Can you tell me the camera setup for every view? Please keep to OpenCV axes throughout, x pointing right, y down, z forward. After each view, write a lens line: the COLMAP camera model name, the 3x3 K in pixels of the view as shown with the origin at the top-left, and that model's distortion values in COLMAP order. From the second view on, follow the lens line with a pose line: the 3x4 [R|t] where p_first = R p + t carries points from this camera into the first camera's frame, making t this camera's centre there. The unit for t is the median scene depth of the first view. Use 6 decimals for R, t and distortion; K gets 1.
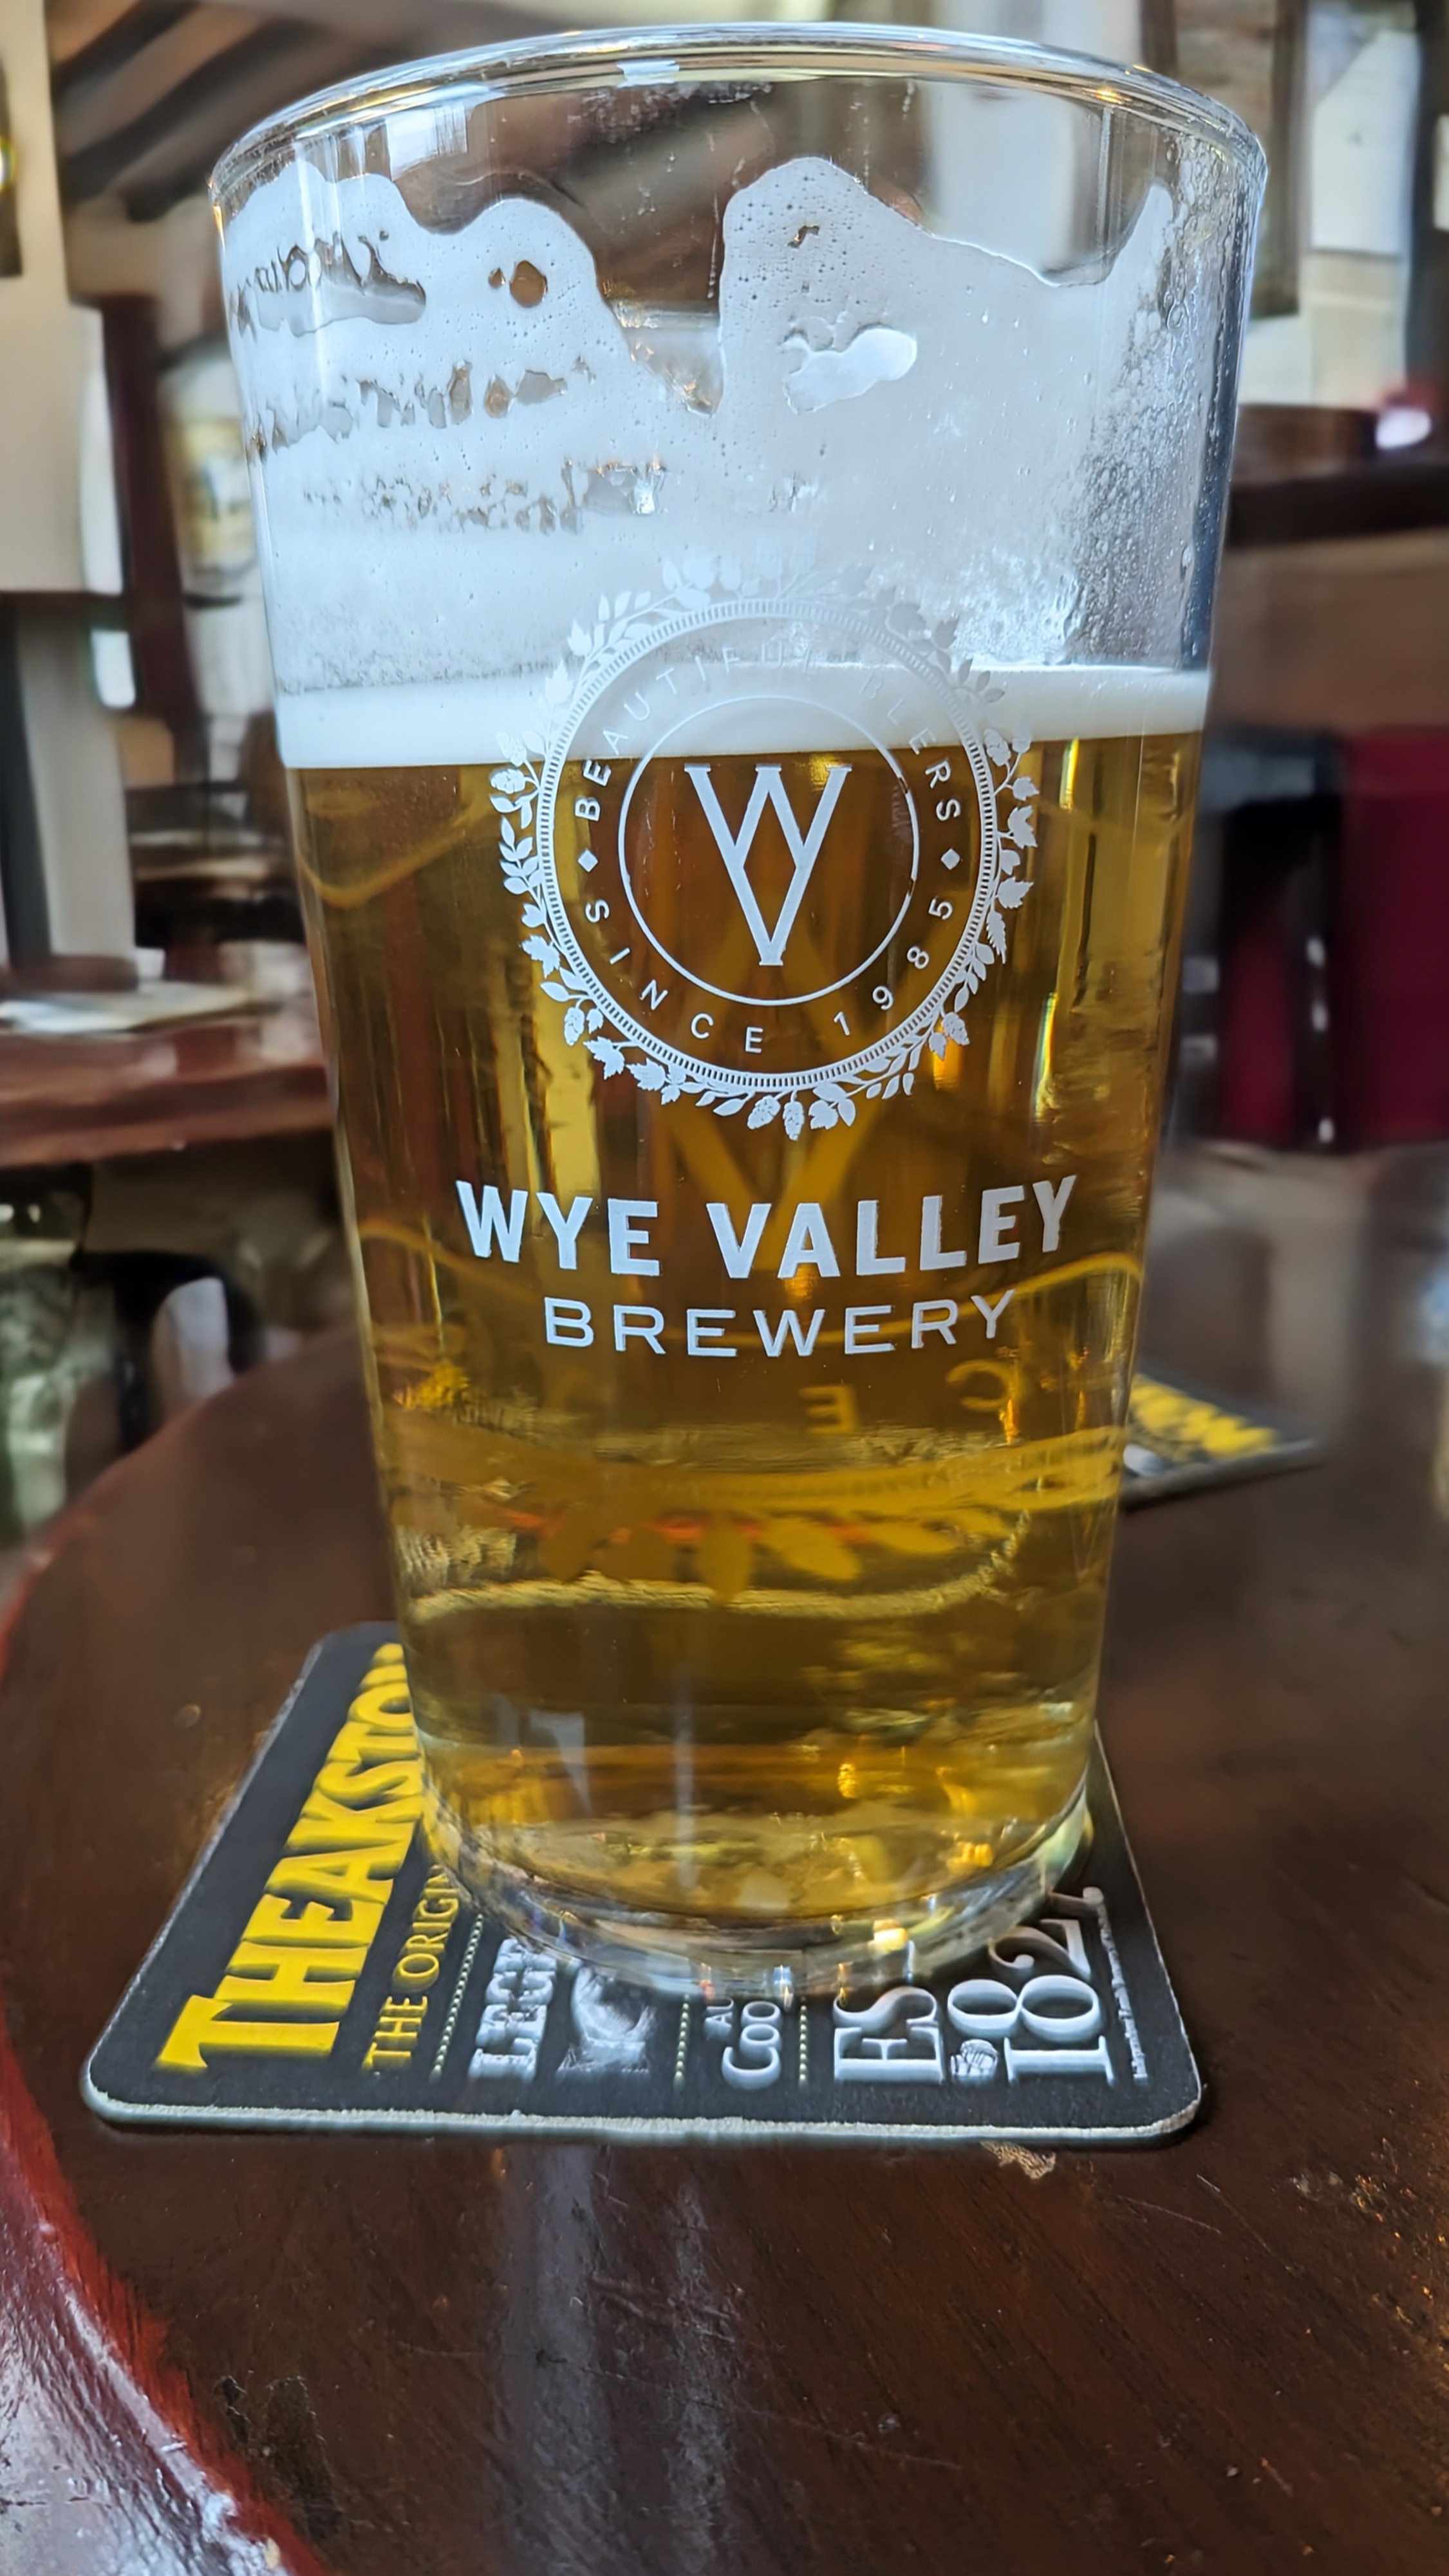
lens RADIAL K [[1975.7, 0, 724.5], [0, 1975.7, 1288.0], [0, 0, 1]] dist [-0.018183, -0.006892]
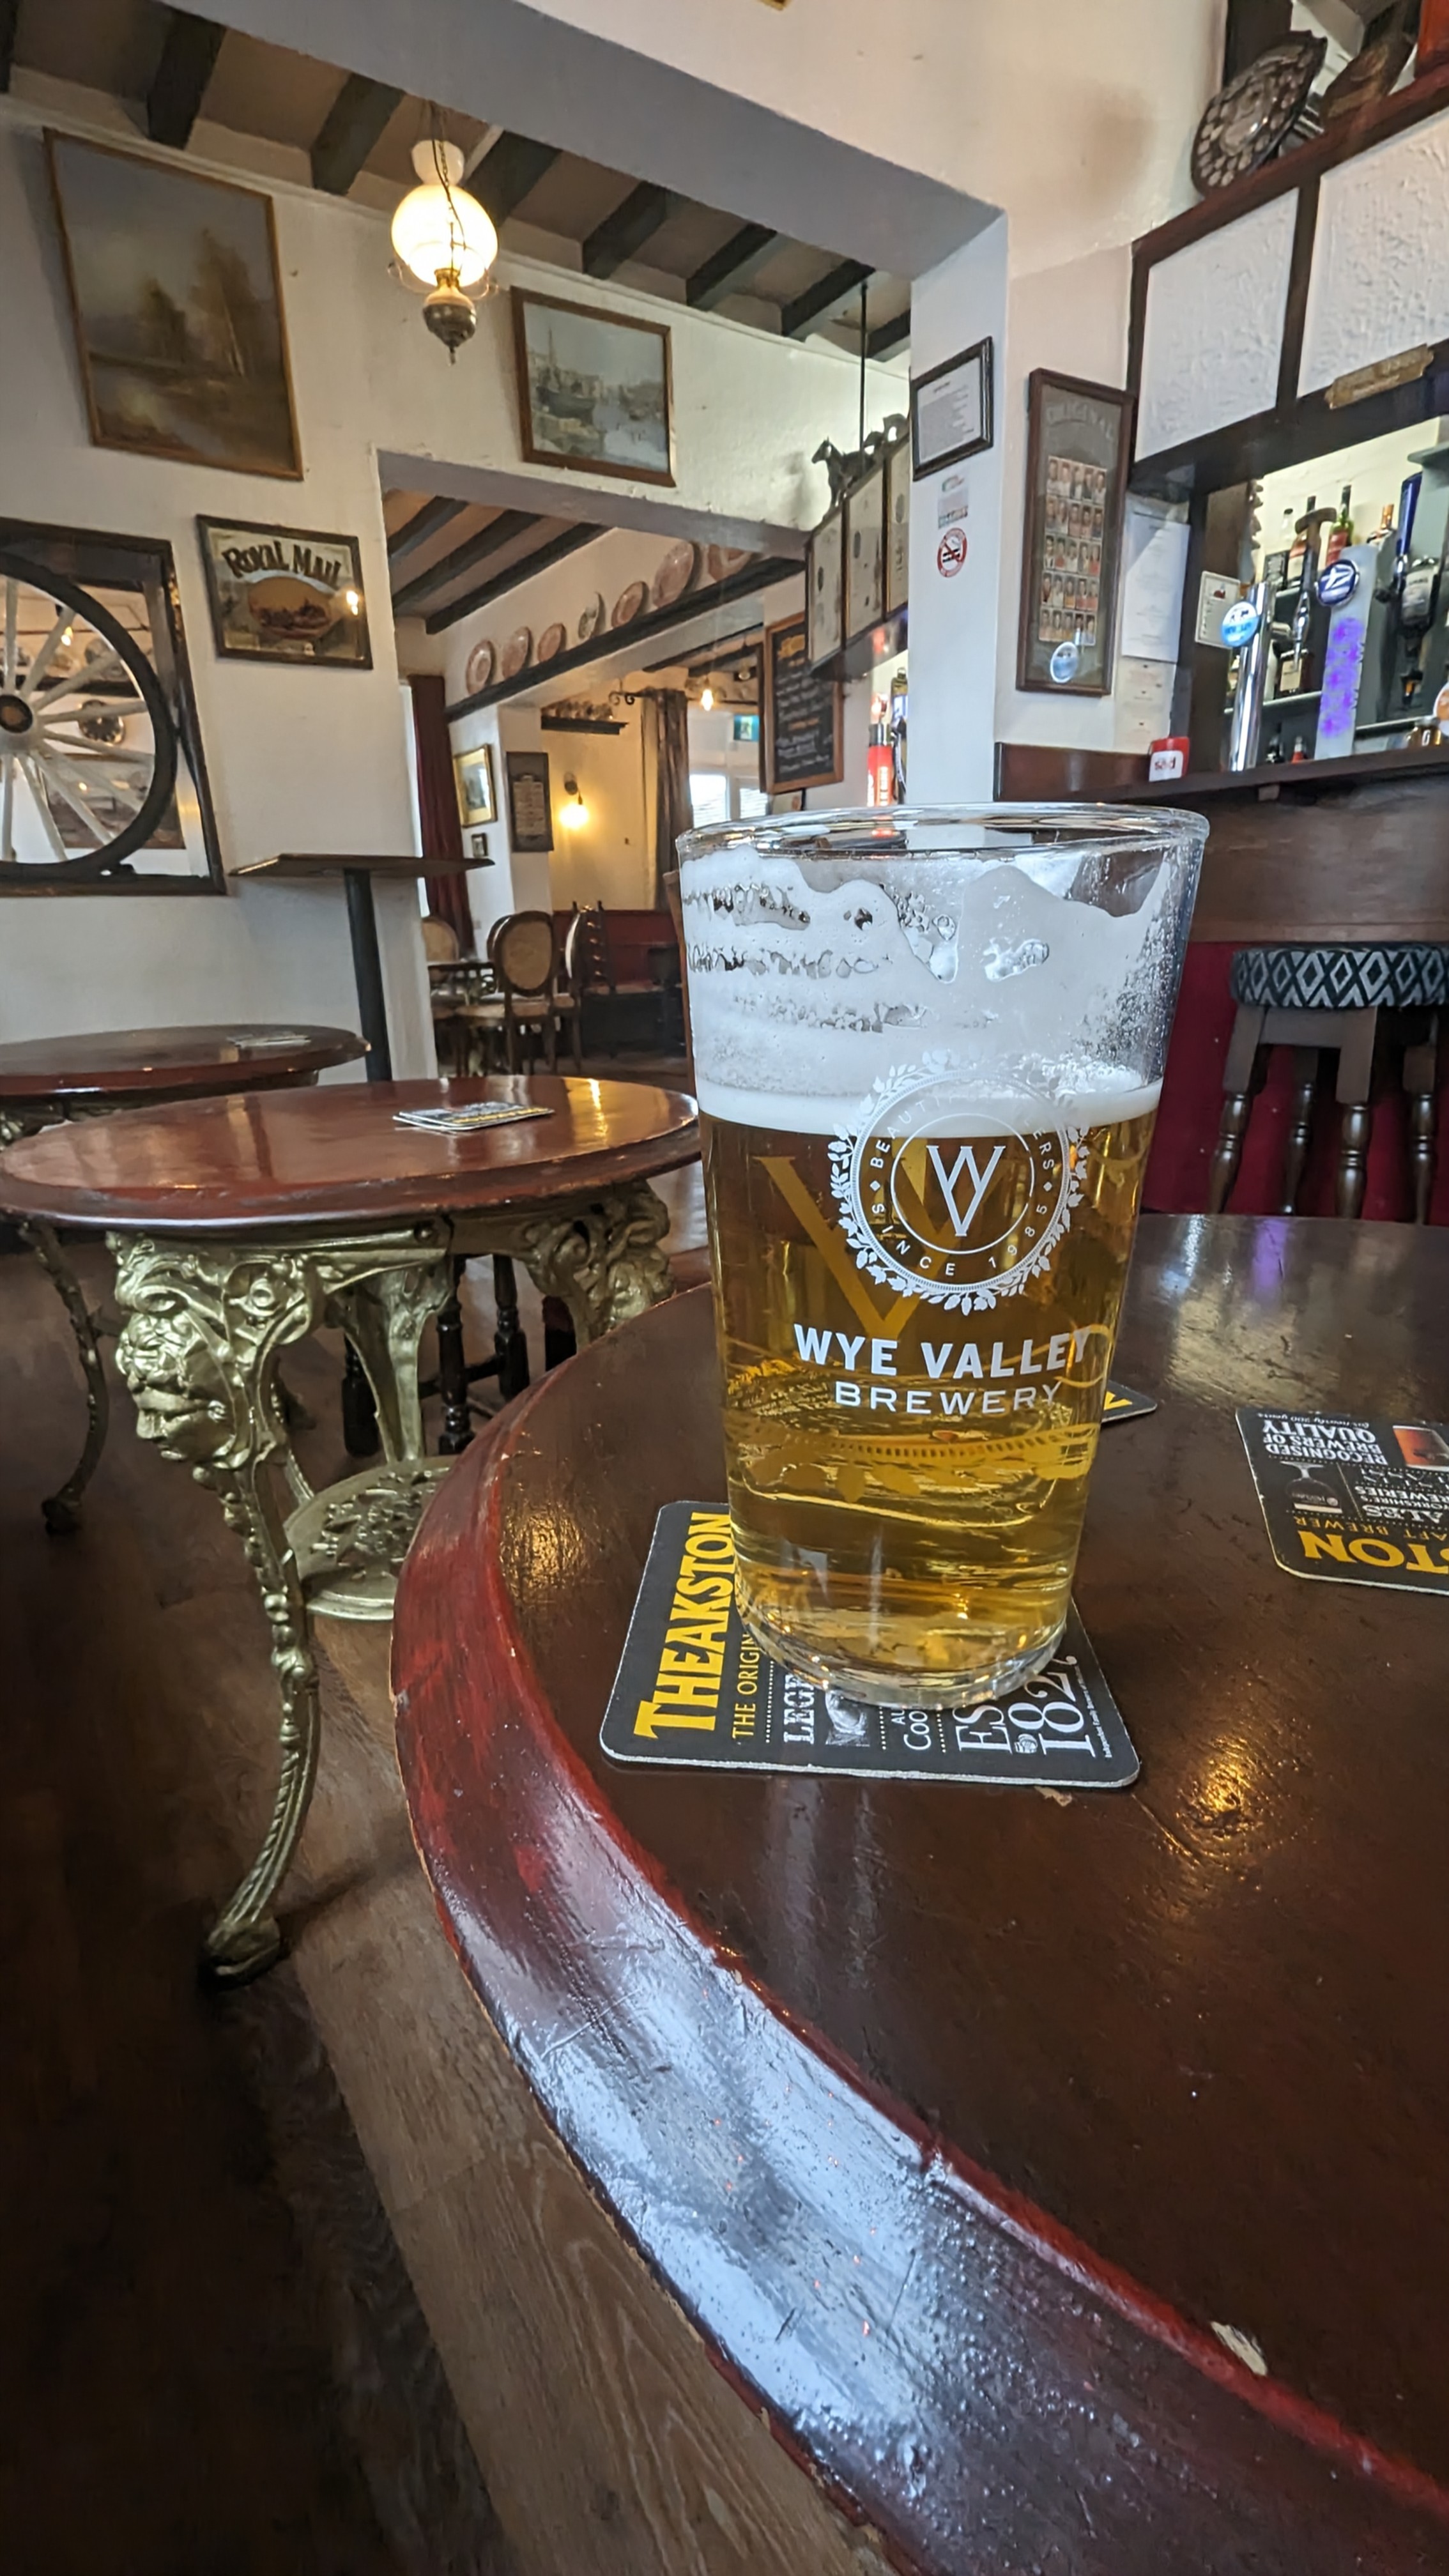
lens RADIAL K [[1110.2, 0, 724.5], [0, 1110.2, 1288.0], [0, 0, 1]] dist [-0.000138, 0.000496]
pose [[0.999416, 0.018186, -0.028943, -0.179891], [-0.017168, 0.999239, 0.035025, -0.135388], [0.029558, -0.034508, 0.998967, -0.178178]]
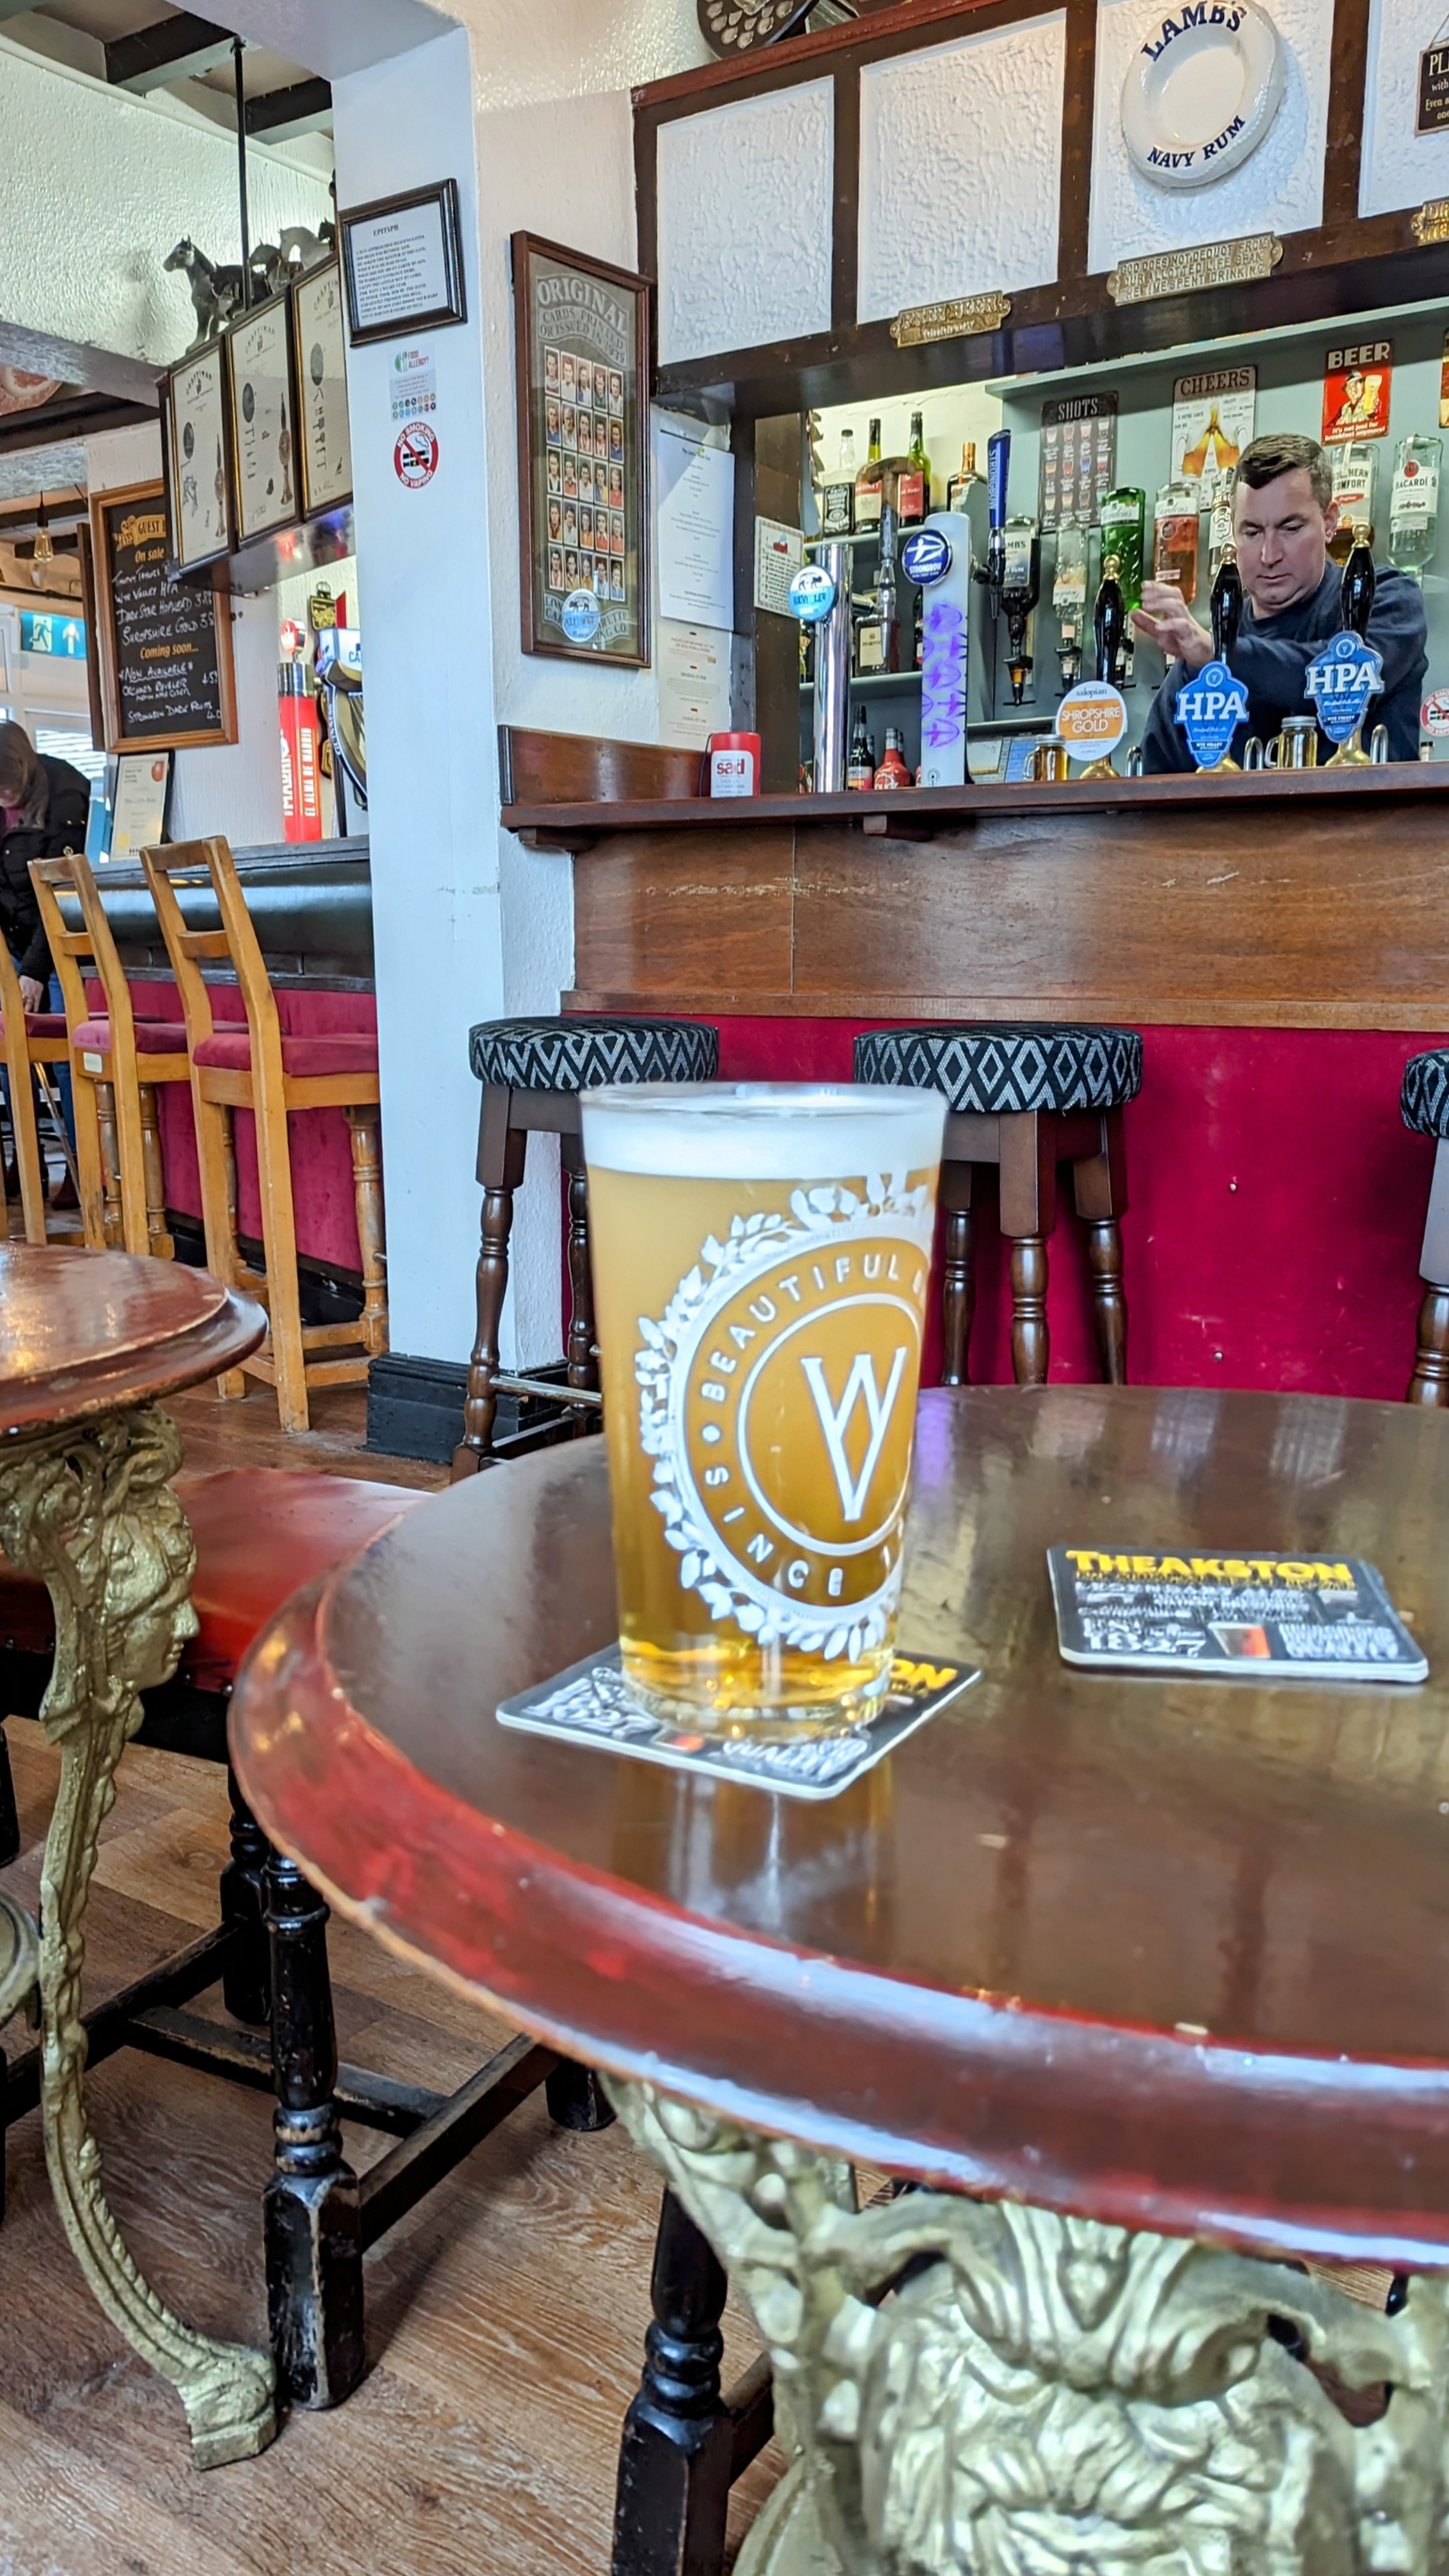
lens RADIAL K [[1863.9, 0, 724.5], [0, 1863.9, 1288.0], [0, 0, 1]] dist [0.069414, -0.060944]
pose [[0.945653, -0.026059, 0.324130, -1.142723], [0.060687, 0.993414, -0.097187, -0.067189], [-0.319463, 0.111576, 0.941007, -1.596555]]
